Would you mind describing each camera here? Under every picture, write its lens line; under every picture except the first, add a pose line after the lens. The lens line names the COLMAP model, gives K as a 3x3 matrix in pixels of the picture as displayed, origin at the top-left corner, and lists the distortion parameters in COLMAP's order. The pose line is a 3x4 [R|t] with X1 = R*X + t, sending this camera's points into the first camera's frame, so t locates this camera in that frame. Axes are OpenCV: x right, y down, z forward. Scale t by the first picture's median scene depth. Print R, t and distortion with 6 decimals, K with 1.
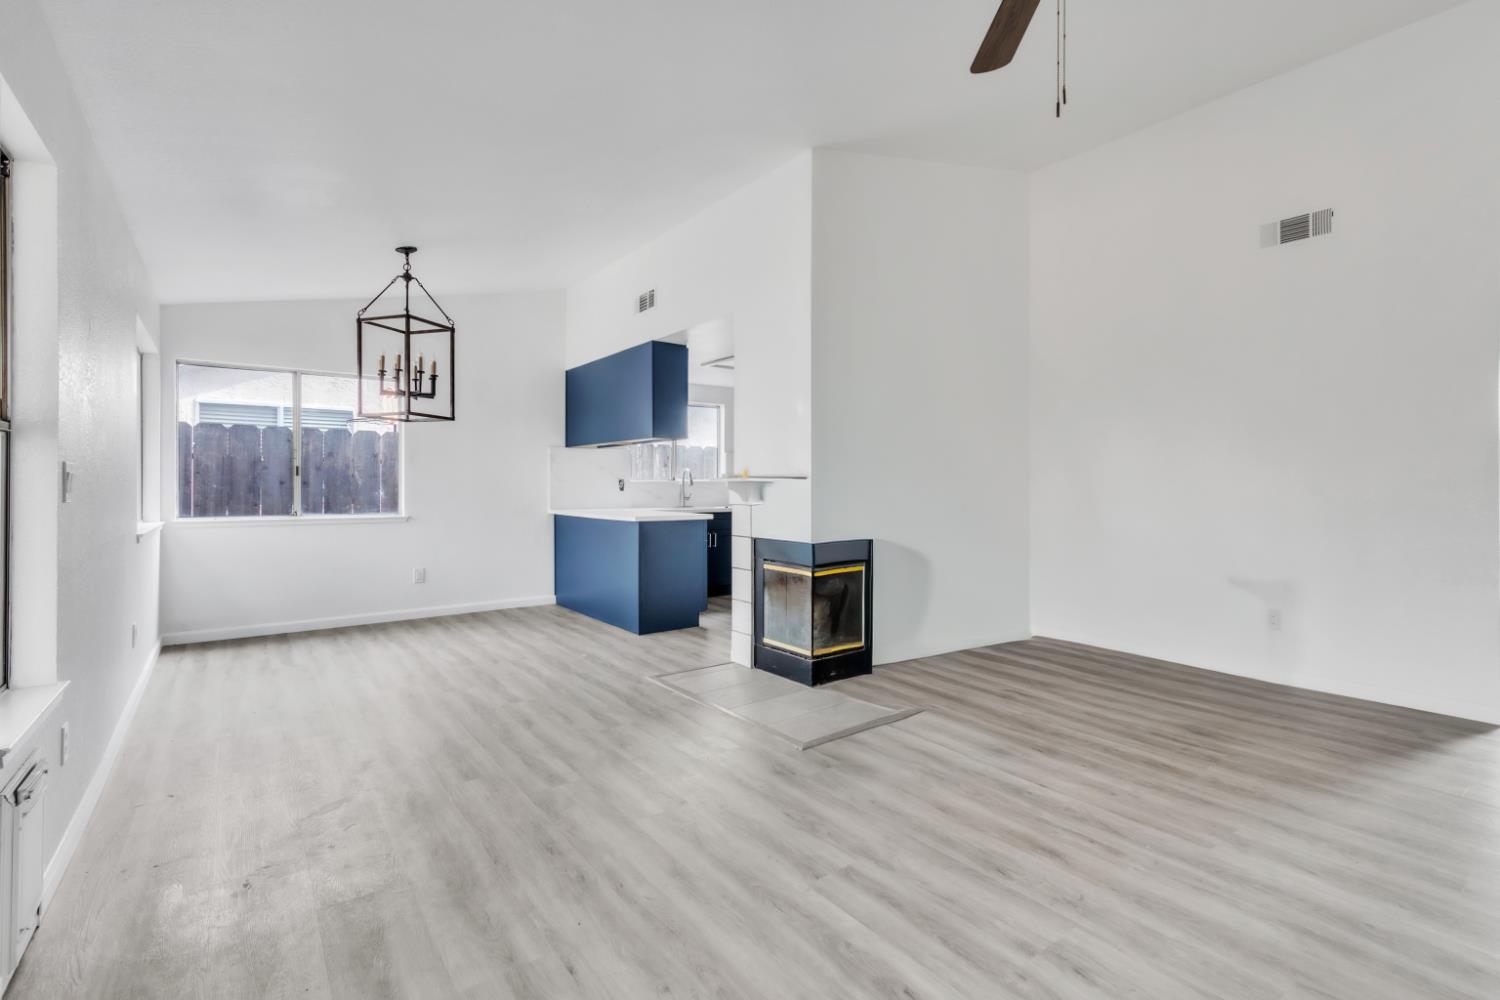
lens RADIAL K [[686.8, 0, 748.8], [0, 686.8, 493.3], [0, 0, 1]] dist [0.001457, -0.000907]
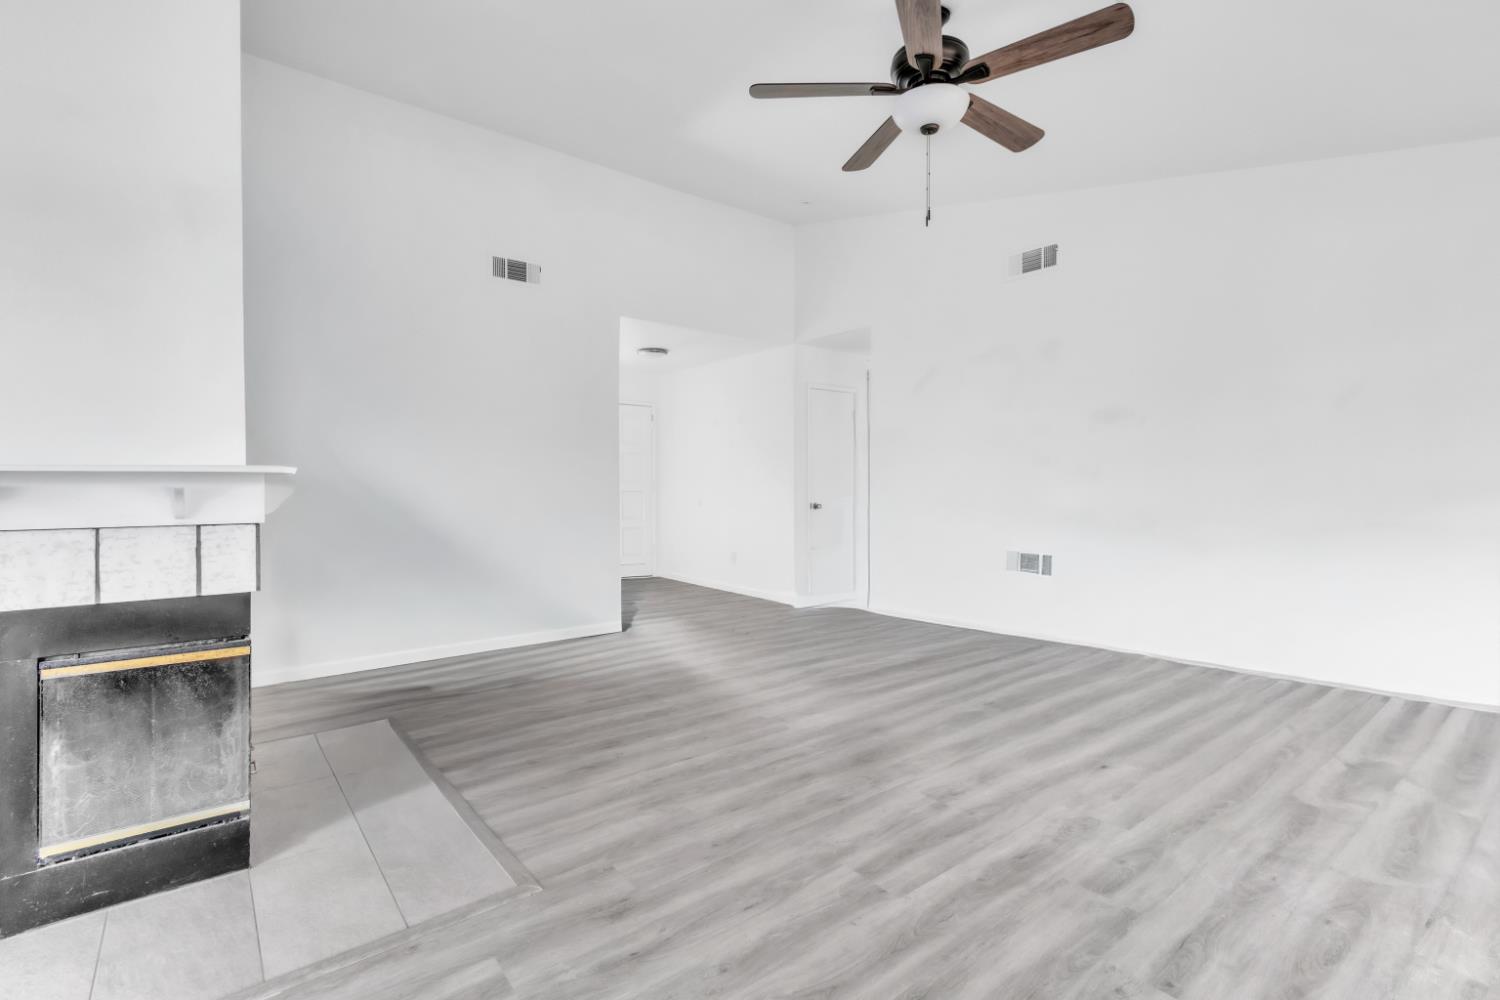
lens RADIAL K [[686.8, 0, 745.6], [0, 686.8, 490.5], [0, 0, 1]] dist [0.001457, -0.000907]
pose [[-0.029255, -0.014469, 0.999467, -0.666001], [0.014015, 0.999791, 0.014884, -0.011187], [-0.999474, 0.014443, -0.029046, 0.959663]]
